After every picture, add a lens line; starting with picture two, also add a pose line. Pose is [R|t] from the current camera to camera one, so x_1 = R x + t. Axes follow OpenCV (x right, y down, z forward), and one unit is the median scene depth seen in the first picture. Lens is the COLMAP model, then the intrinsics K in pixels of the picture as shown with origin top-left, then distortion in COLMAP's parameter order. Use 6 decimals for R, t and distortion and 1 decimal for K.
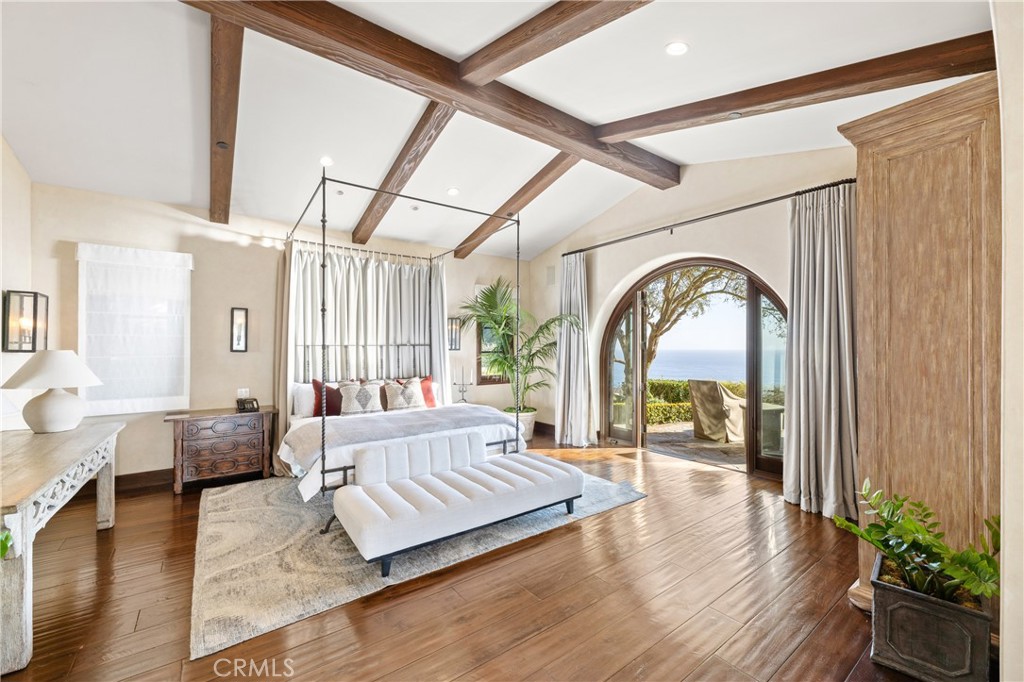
lens RADIAL K [[416.6, 0, 505.6], [0, 416.6, 346.9], [0, 0, 1]] dist [-0.001361, 0.000484]
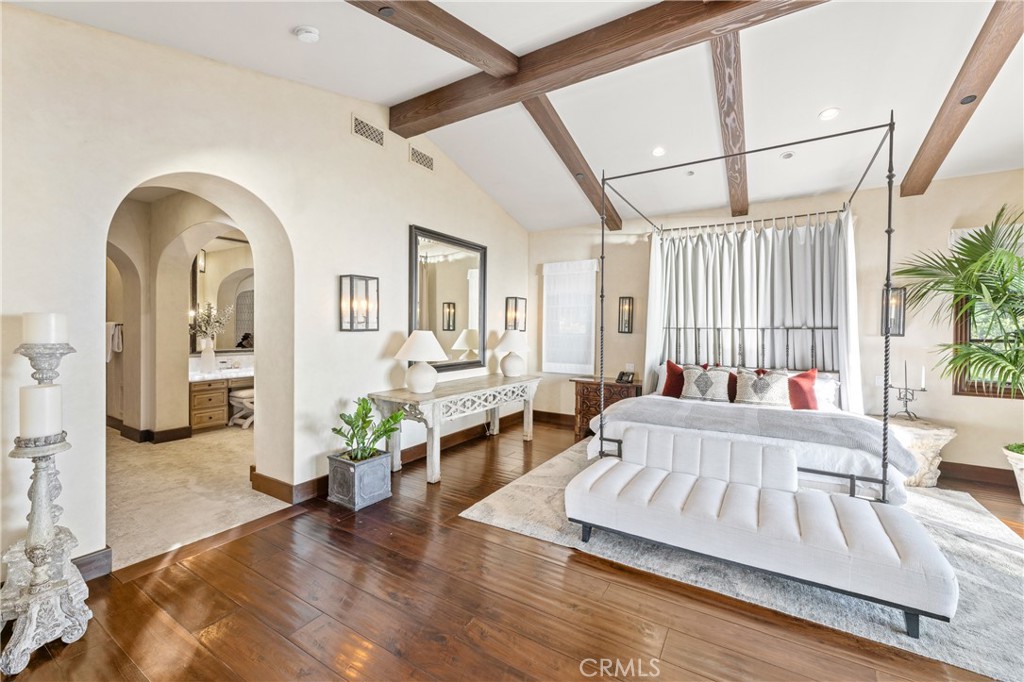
lens RADIAL K [[416.6, 0, 511.0], [0, 416.6, 331.0], [0, 0, 1]] dist [-0.001361, 0.000484]
pose [[0.370627, 0.009419, -0.928734, 0.400617], [-0.008404, 0.999942, 0.006787, 0.000299], [0.928744, 0.005290, 0.370685, 0.265350]]
